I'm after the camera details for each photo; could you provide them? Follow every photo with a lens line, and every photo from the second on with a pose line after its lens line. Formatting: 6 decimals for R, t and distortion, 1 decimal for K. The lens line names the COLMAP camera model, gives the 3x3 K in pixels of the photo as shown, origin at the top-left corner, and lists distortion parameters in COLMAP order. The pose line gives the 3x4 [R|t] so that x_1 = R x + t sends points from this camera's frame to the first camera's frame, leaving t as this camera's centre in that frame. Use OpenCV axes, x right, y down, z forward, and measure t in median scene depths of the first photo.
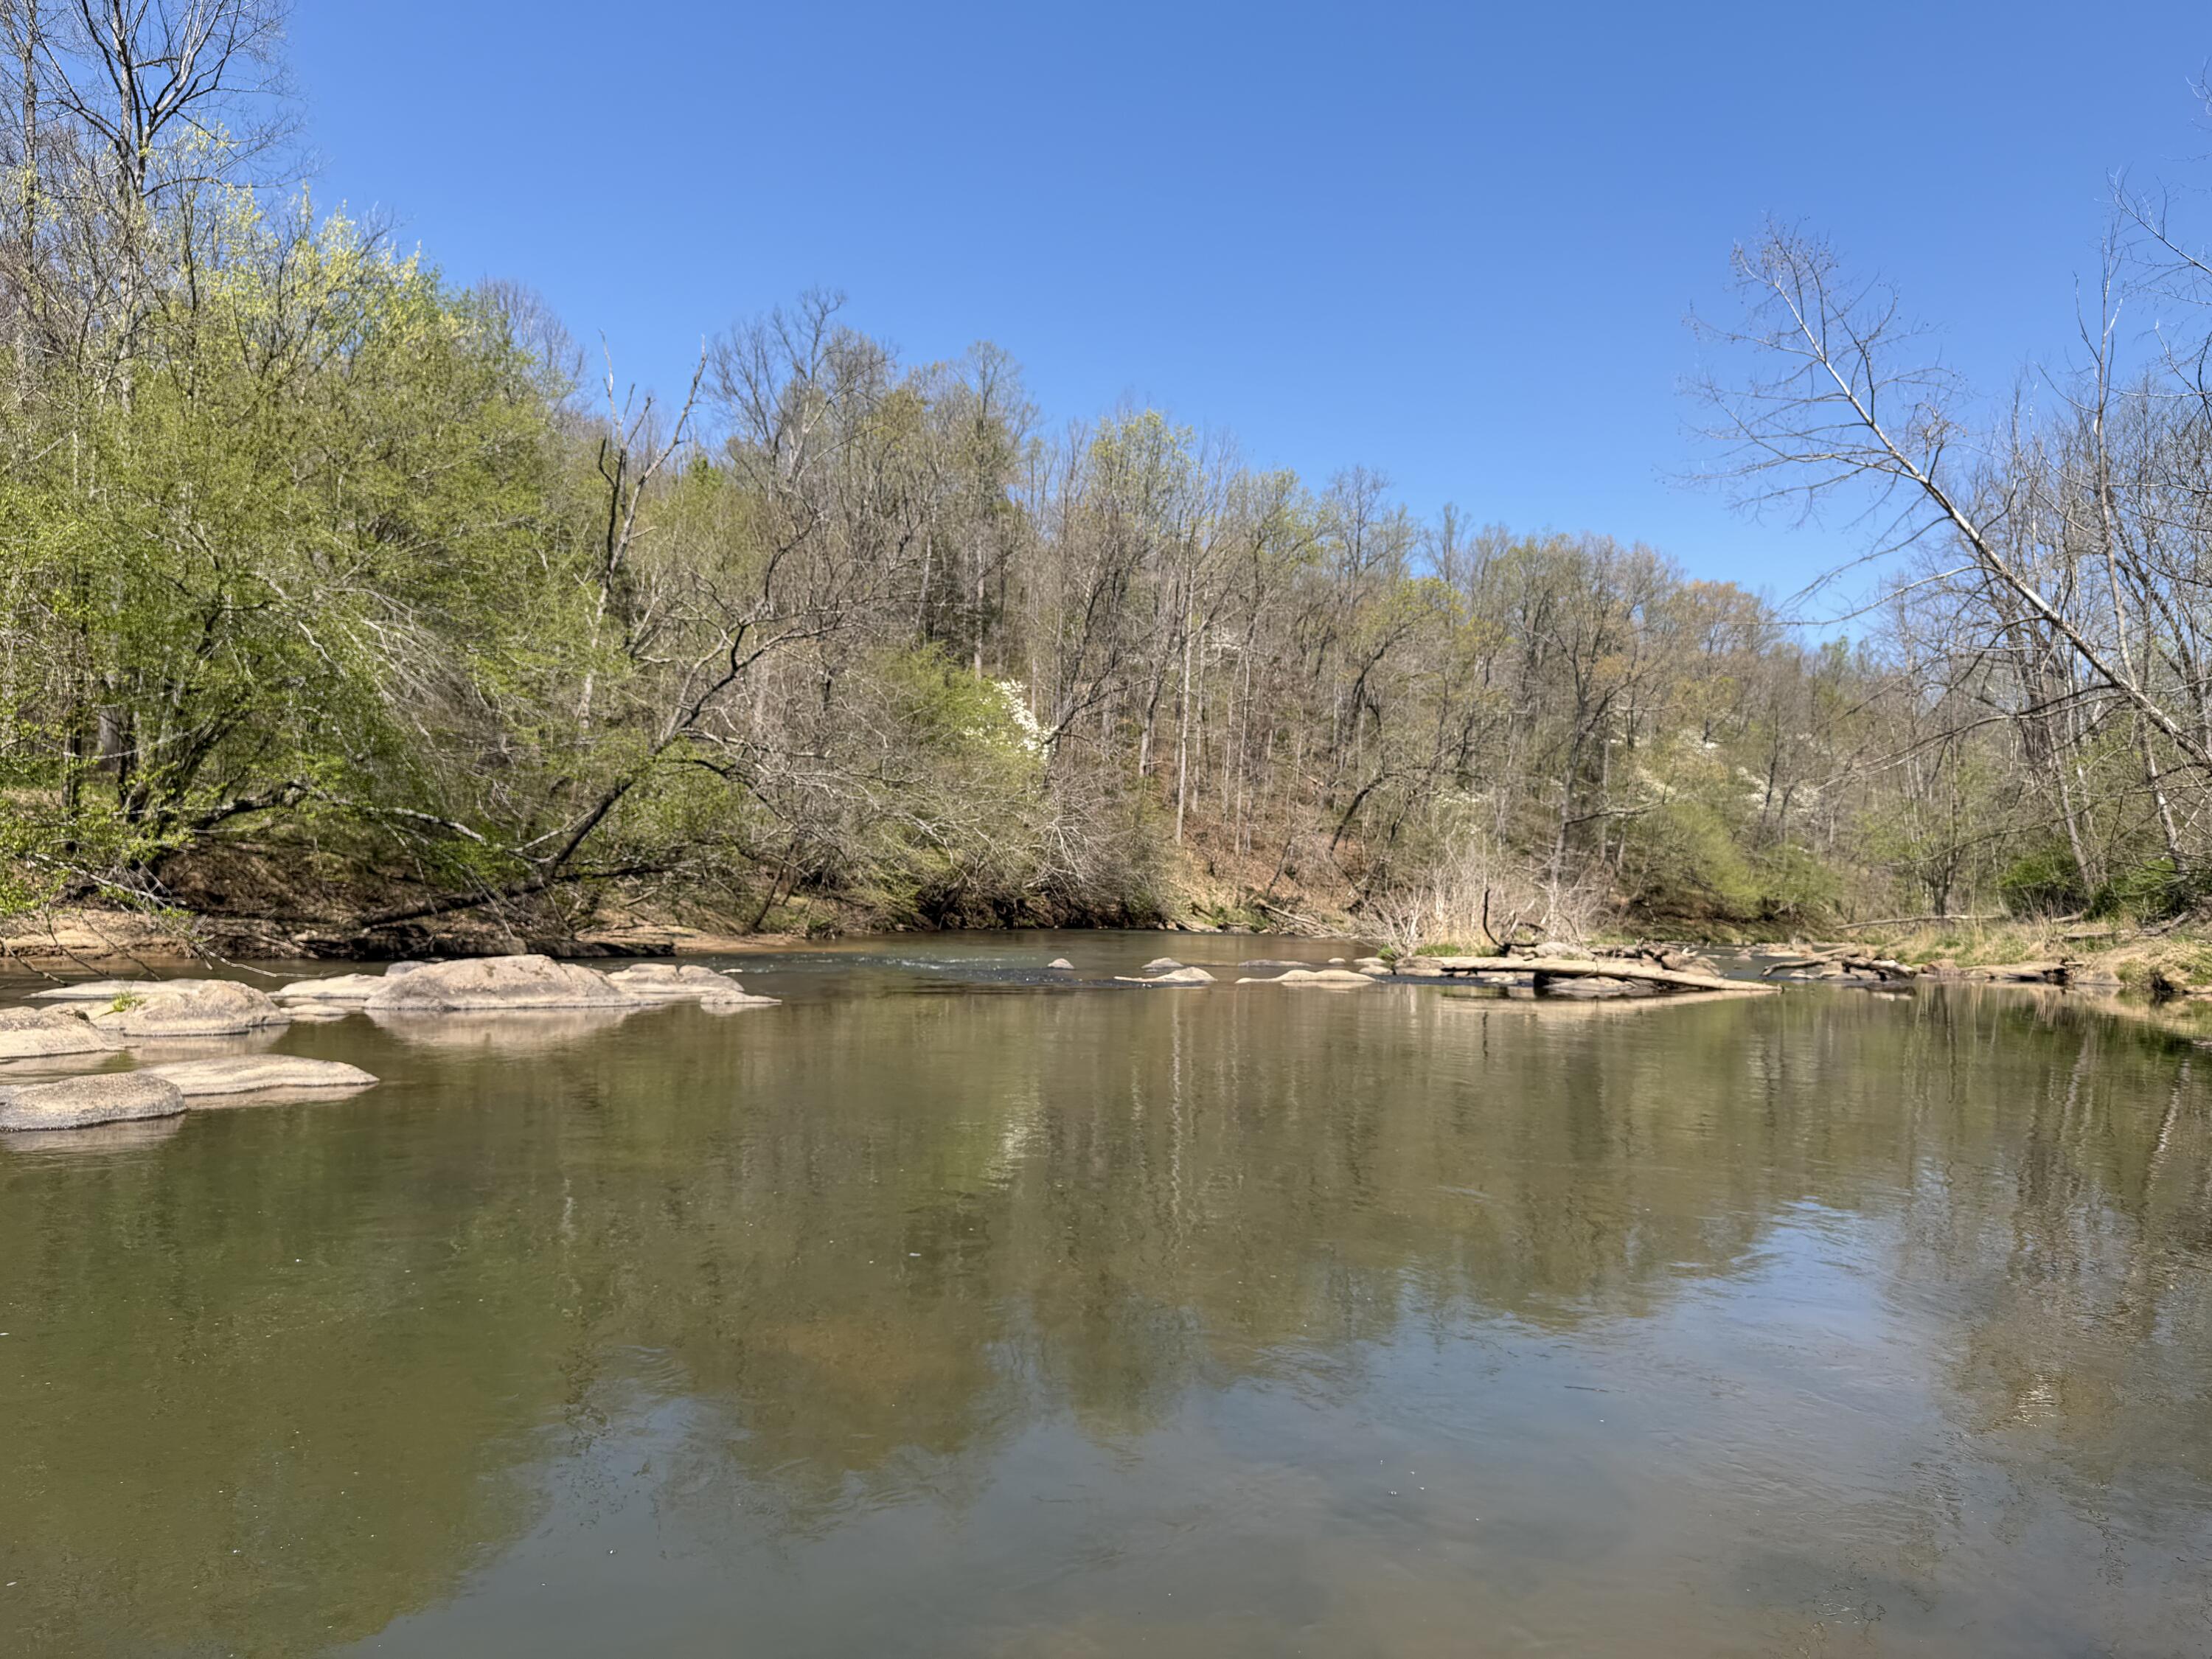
lens RADIAL K [[1569.0, 0, 1097.5], [0, 1569.0, 837.6], [0, 0, 1]] dist [0.049094, -0.050993]
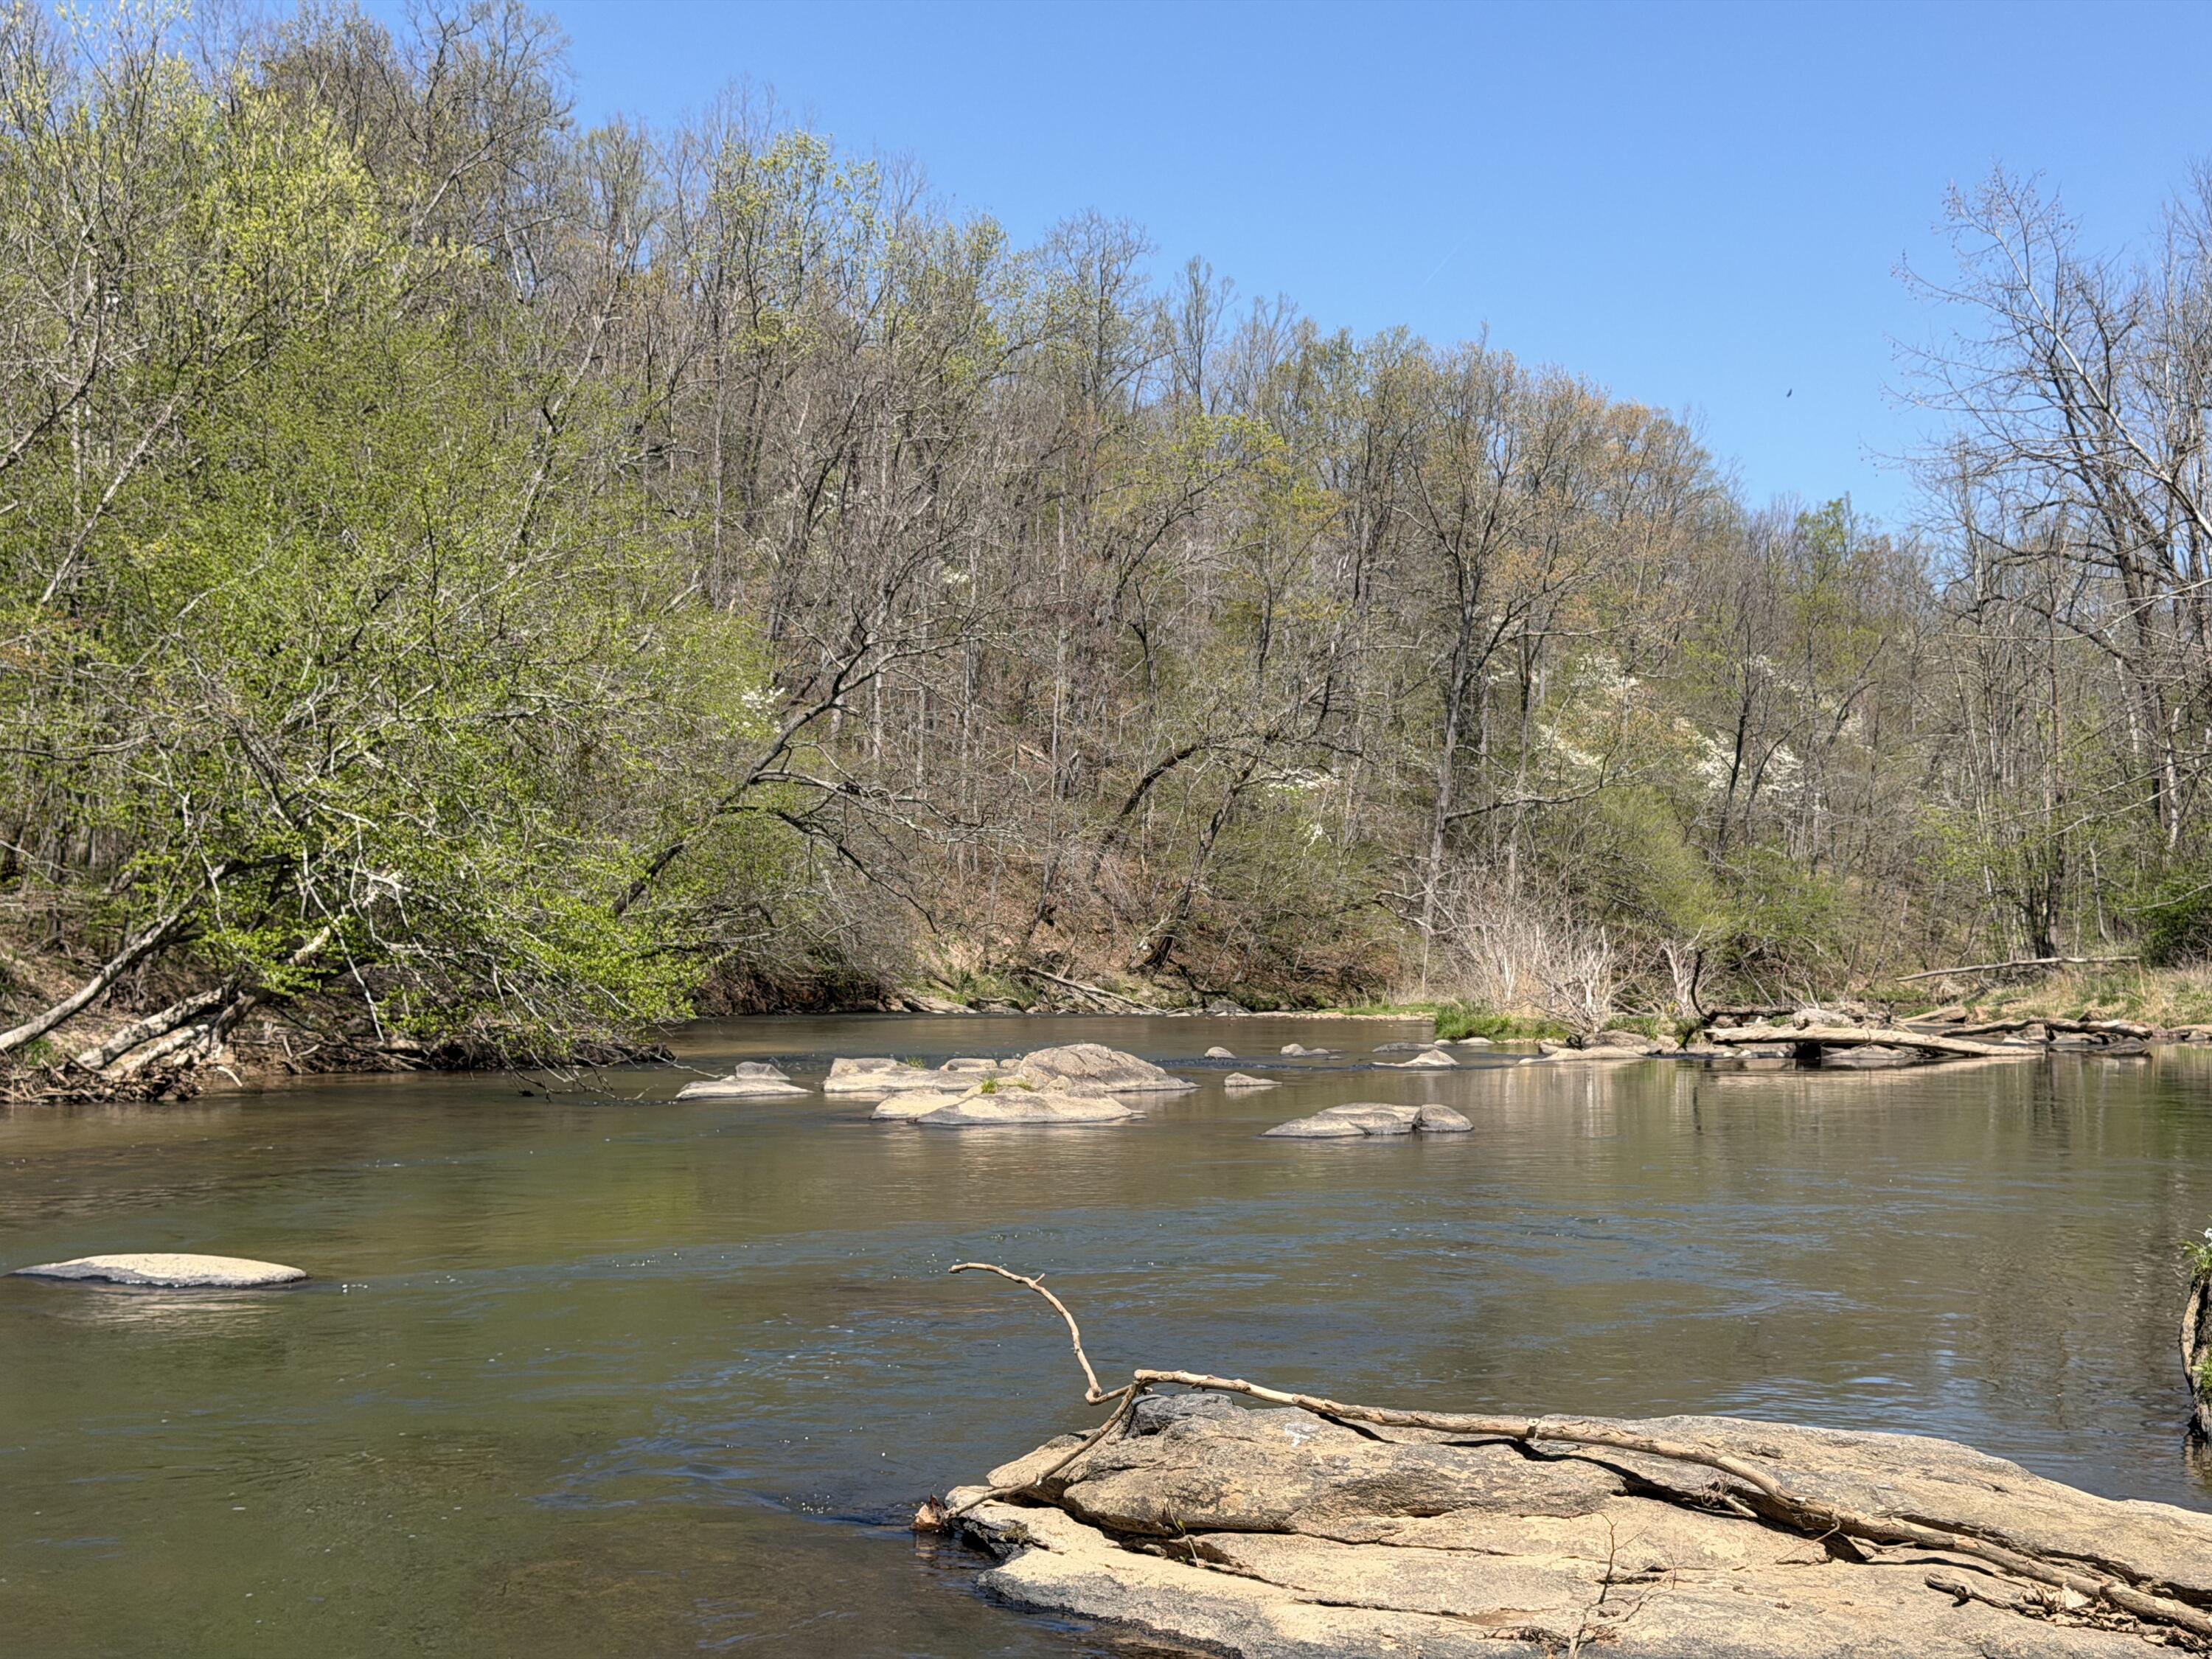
lens RADIAL K [[3104.4, 0, 1106.8], [0, 3104.4, 840.7], [0, 0, 1]] dist [0.107173, 0.000000]
pose [[0.971884, -0.015519, 0.234947, -0.302796], [0.014553, 0.999877, 0.005844, -0.026318], [-0.235009, -0.002261, 0.971991, -0.368044]]
